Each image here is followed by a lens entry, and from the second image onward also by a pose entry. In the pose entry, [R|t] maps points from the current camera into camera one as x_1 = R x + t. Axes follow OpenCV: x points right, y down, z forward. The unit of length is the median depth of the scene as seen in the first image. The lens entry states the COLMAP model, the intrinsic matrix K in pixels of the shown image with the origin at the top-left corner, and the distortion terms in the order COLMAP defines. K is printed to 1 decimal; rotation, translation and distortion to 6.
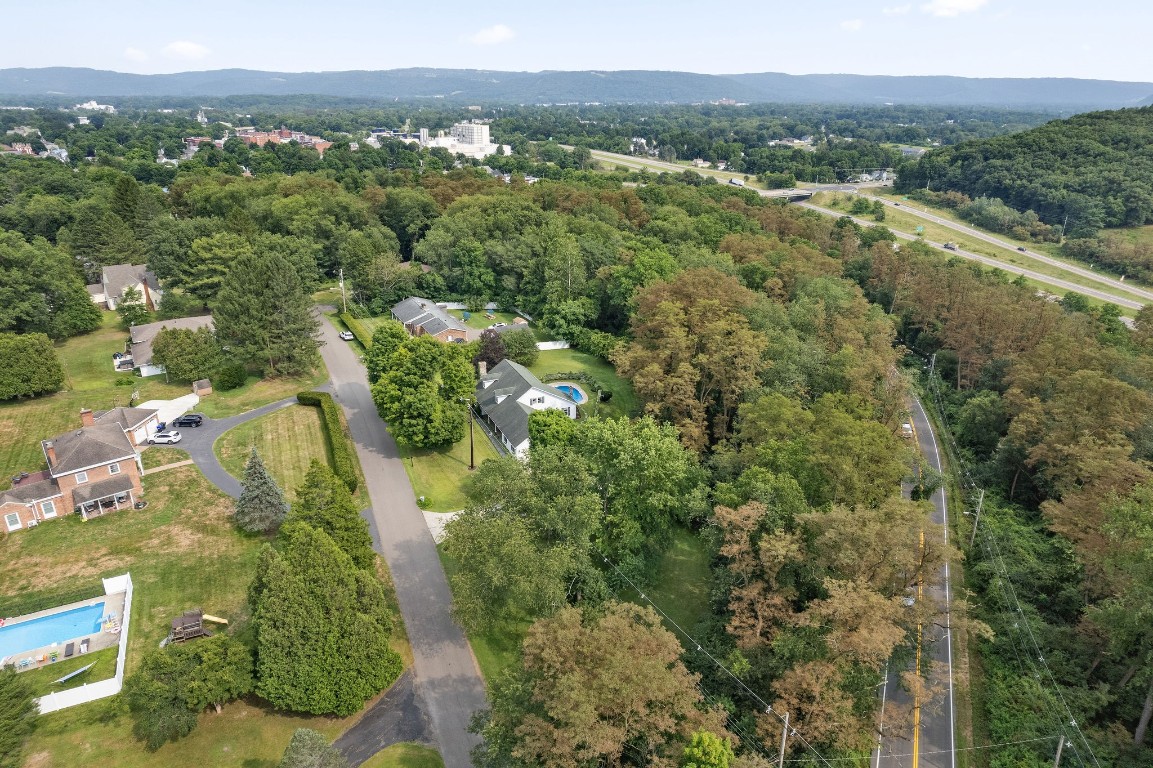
lens RADIAL K [[725.3, 0, 581.2], [0, 725.3, 343.3], [0, 0, 1]] dist [-0.089884, 0.089590]
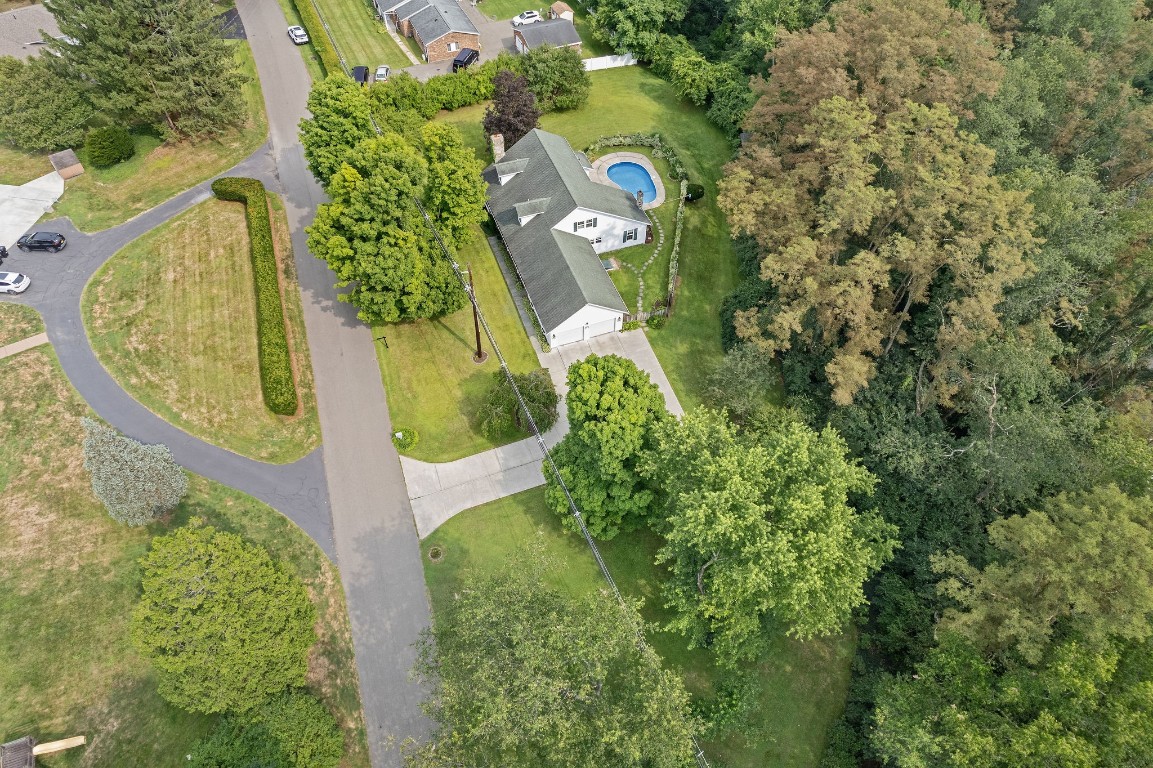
lens RADIAL K [[725.3, 0, 581.2], [0, 725.3, 343.3], [0, 0, 1]] dist [-0.089884, 0.089590]
pose [[0.997474, 0.055105, -0.044821, -0.030669], [-0.023543, 0.851813, 0.523317, -0.153931], [0.067017, -0.520940, 0.850958, 0.420825]]
